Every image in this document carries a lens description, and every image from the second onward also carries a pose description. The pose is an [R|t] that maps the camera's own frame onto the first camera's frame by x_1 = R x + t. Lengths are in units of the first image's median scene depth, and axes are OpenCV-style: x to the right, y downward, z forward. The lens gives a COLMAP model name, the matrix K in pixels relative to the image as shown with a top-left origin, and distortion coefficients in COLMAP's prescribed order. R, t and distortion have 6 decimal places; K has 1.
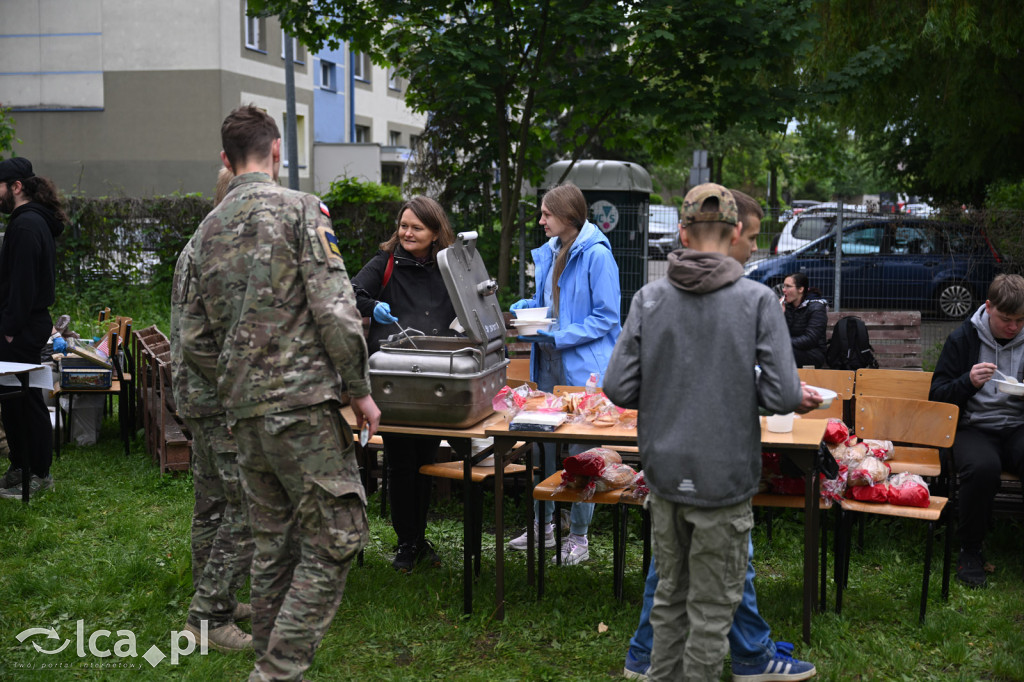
lens RADIAL K [[1345.4, 0, 522.7], [0, 1345.4, 332.3], [0, 0, 1]] dist [-0.043679, 0.000000]
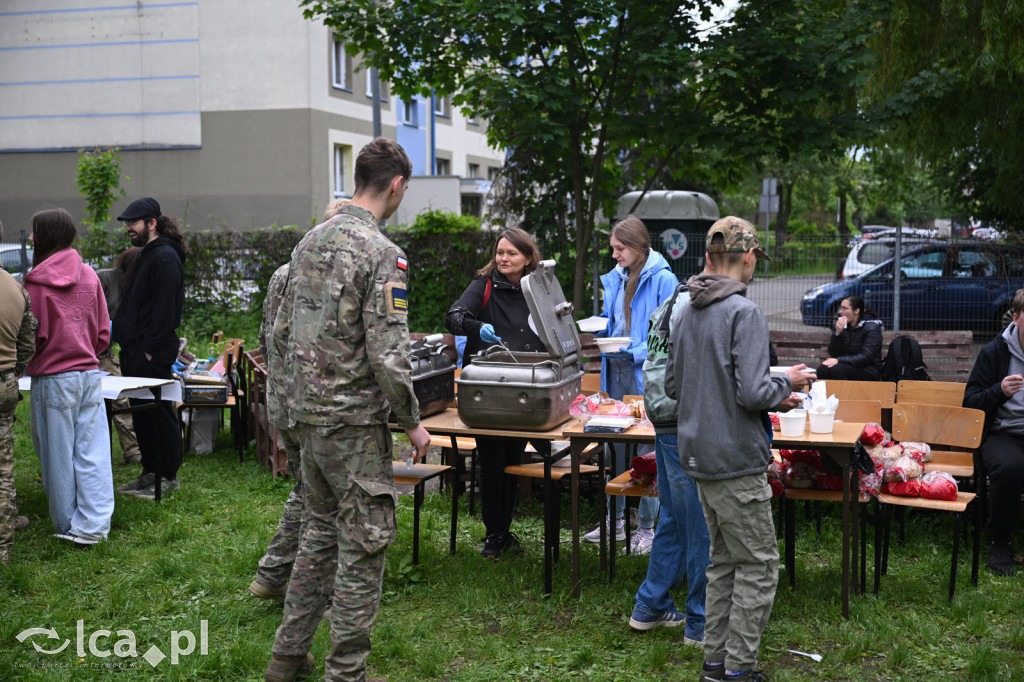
lens RADIAL K [[1345.4, 0, 511.6], [0, 1345.4, 351.7], [0, 0, 1]] dist [-0.043679, 0.000000]
pose [[0.997923, -0.004873, -0.064230, 0.001769], [0.004498, 0.999972, -0.005973, 0.007327], [0.064257, 0.005672, 0.997917, -0.103974]]
